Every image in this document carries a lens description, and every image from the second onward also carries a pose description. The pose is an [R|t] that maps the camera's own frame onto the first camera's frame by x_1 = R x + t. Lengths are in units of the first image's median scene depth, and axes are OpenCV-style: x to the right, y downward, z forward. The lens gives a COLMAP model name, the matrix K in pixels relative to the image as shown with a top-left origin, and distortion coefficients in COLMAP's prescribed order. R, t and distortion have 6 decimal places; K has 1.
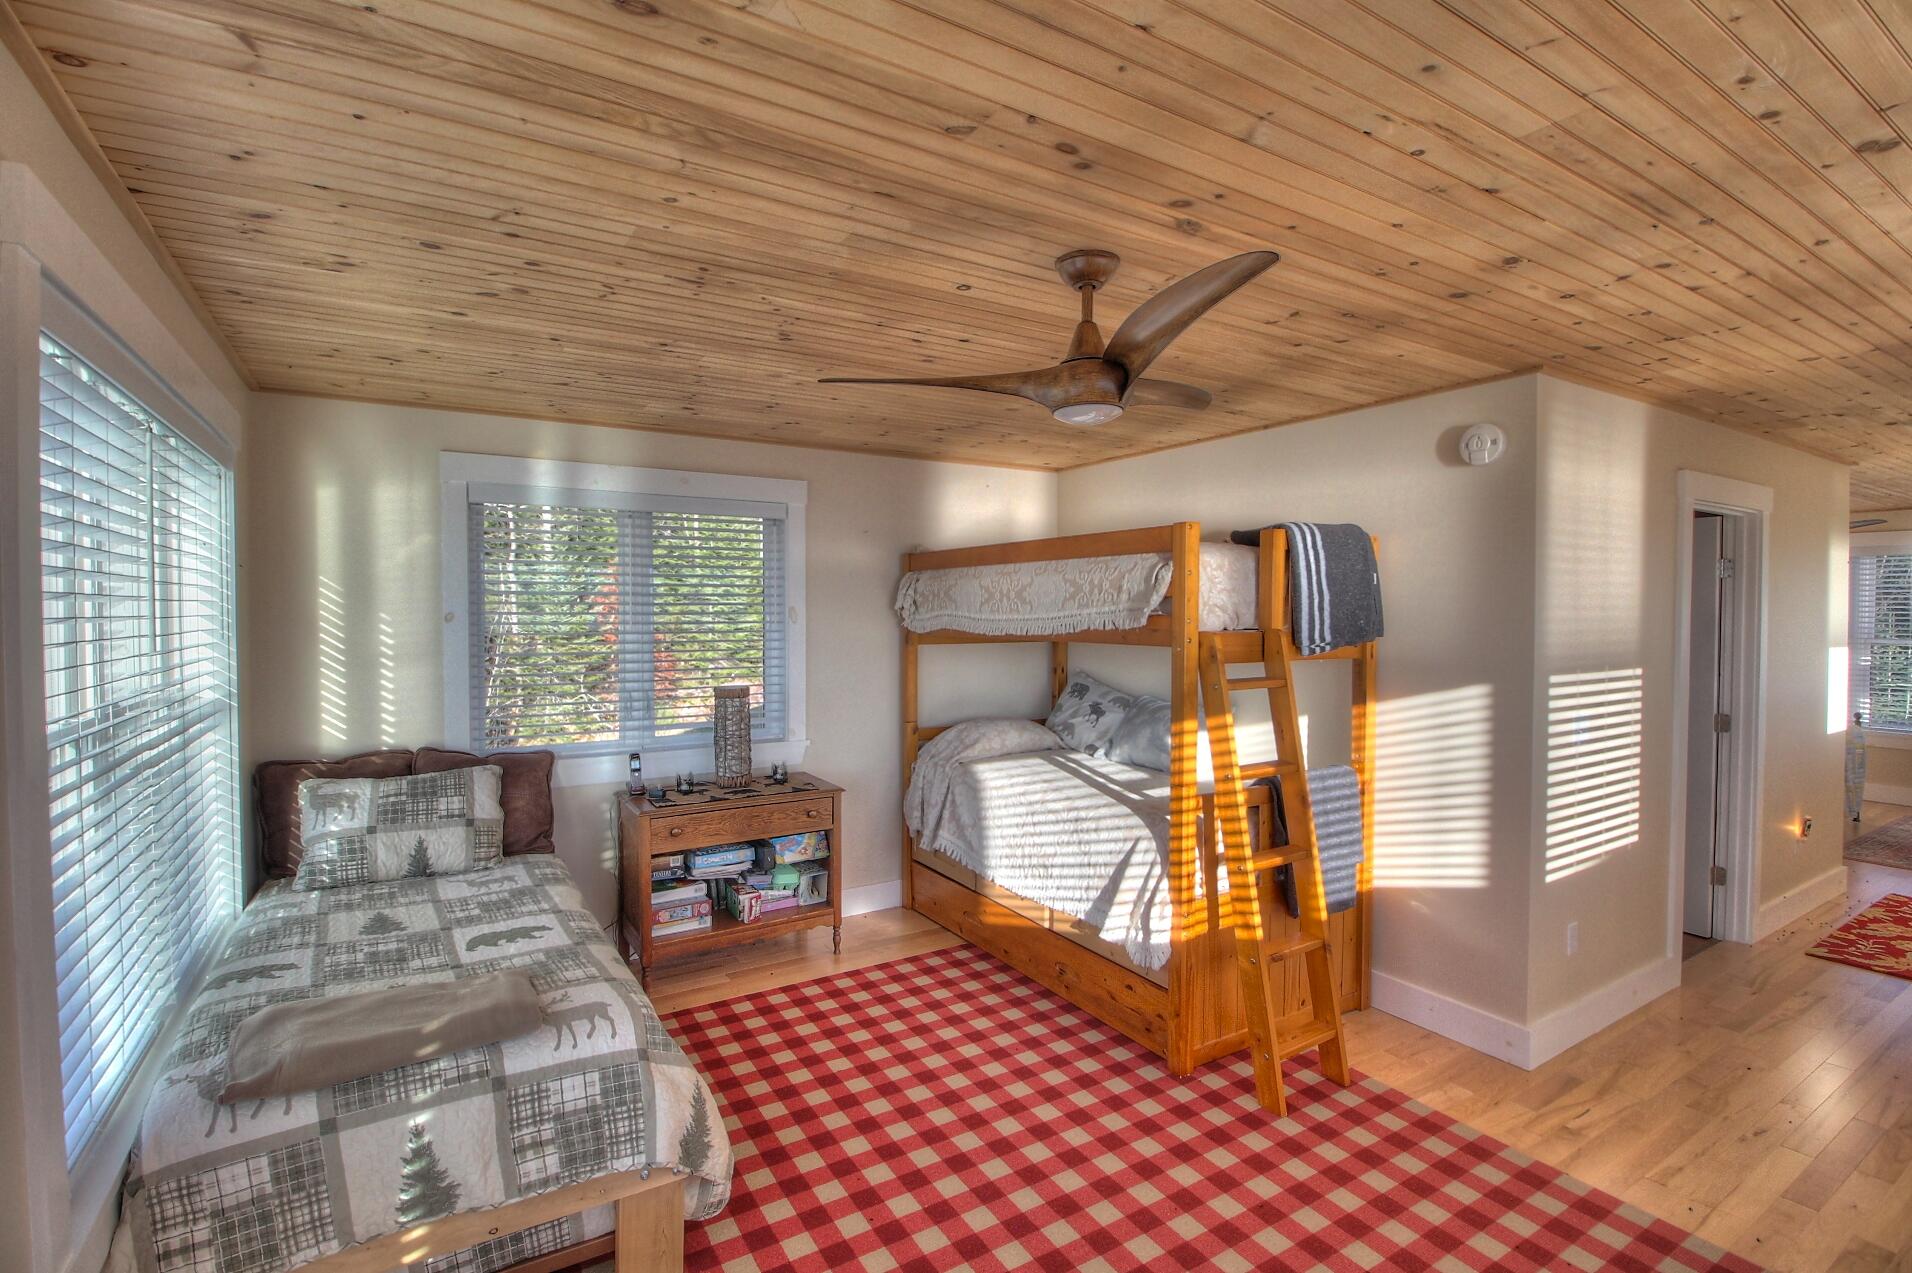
lens RADIAL K [[890.8, 0, 950.3], [0, 890.8, 635.5], [0, 0, 1]] dist [0.001807, -0.013770]
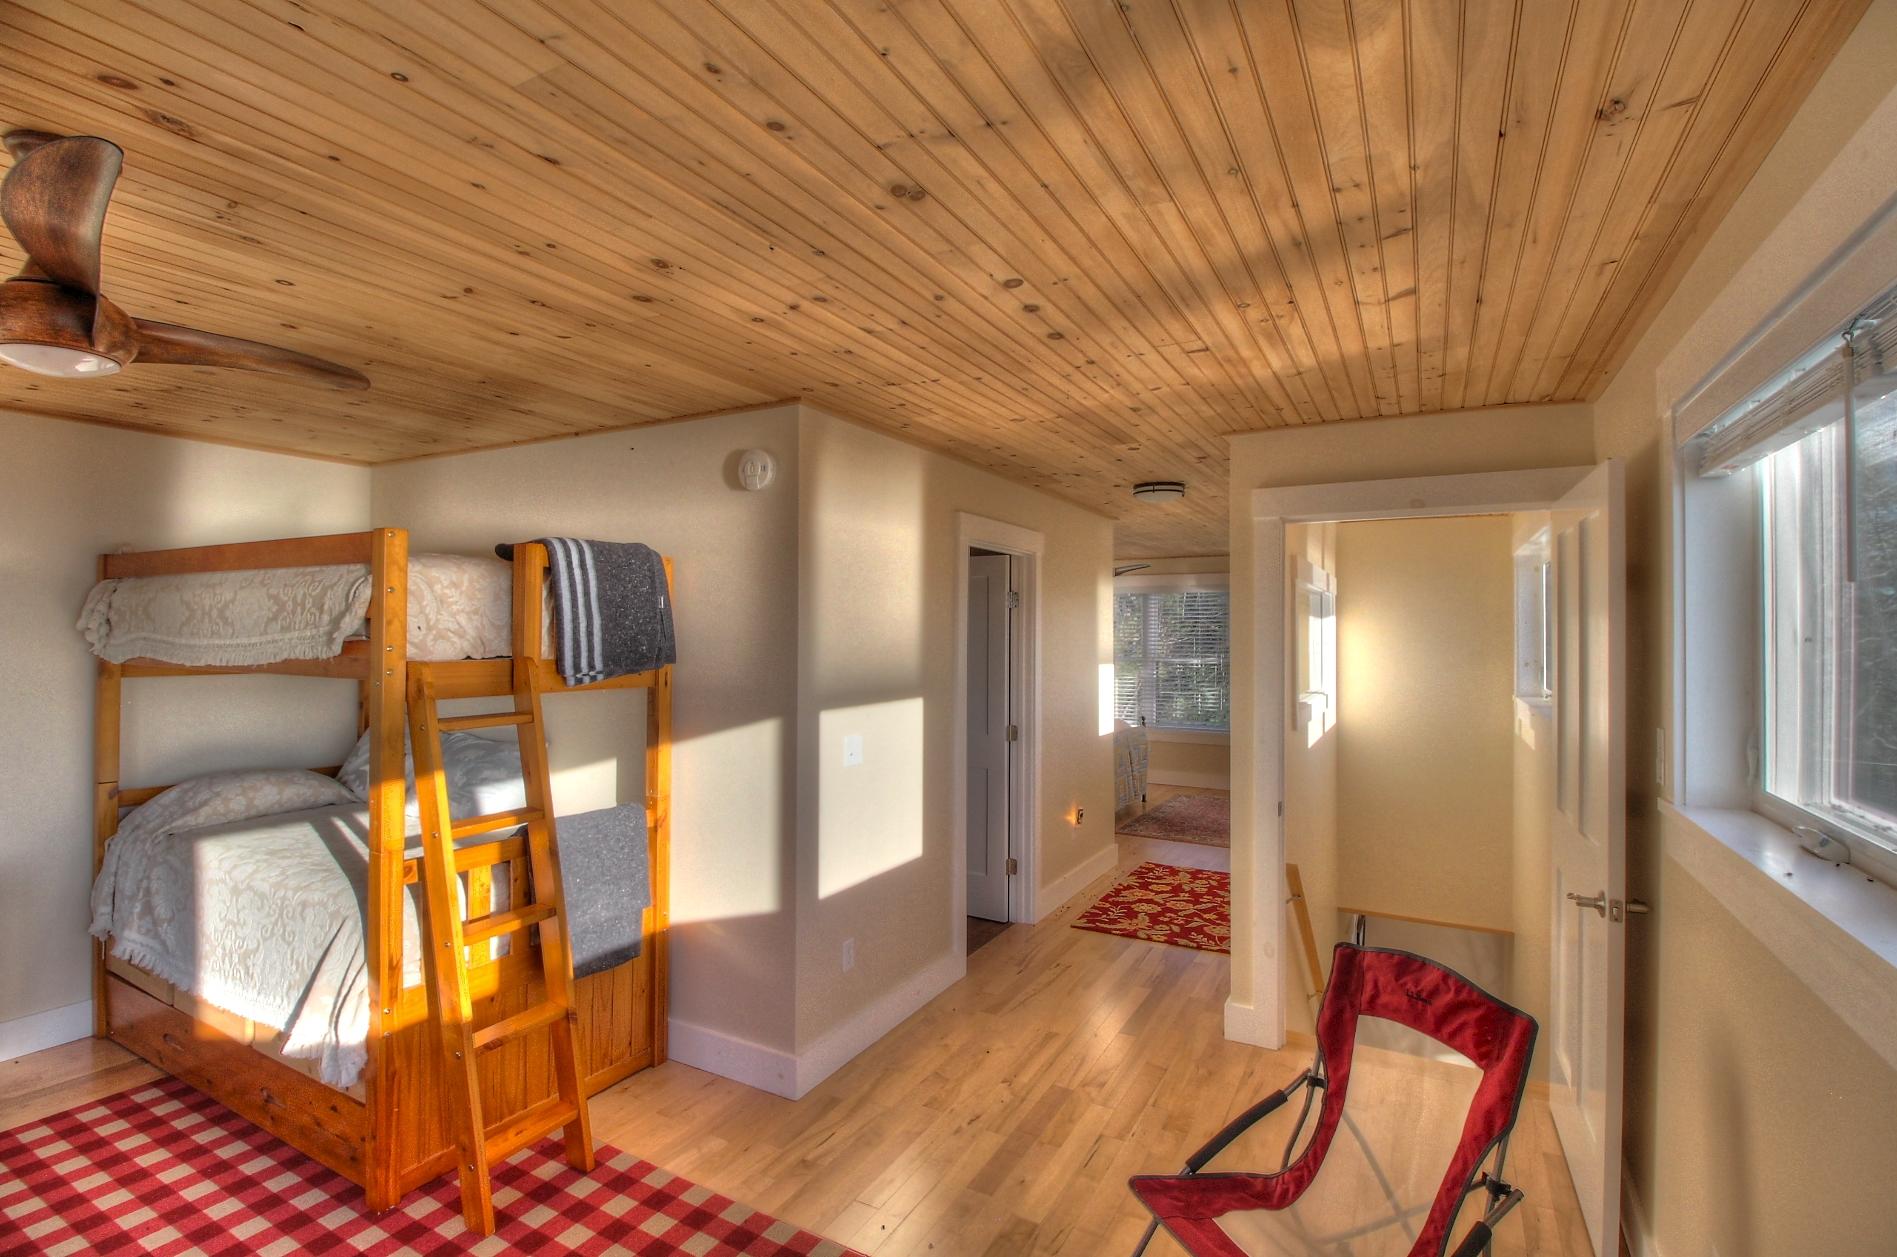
lens RADIAL K [[883.8, 0, 942.8], [0, 883.8, 627.5], [0, 0, 1]] dist [0.001807, -0.013770]
pose [[0.873245, 0.008241, 0.487212, 0.280236], [0.007282, 0.999525, -0.029958, -0.006822], [-0.487227, 0.029709, 0.872770, 0.036796]]
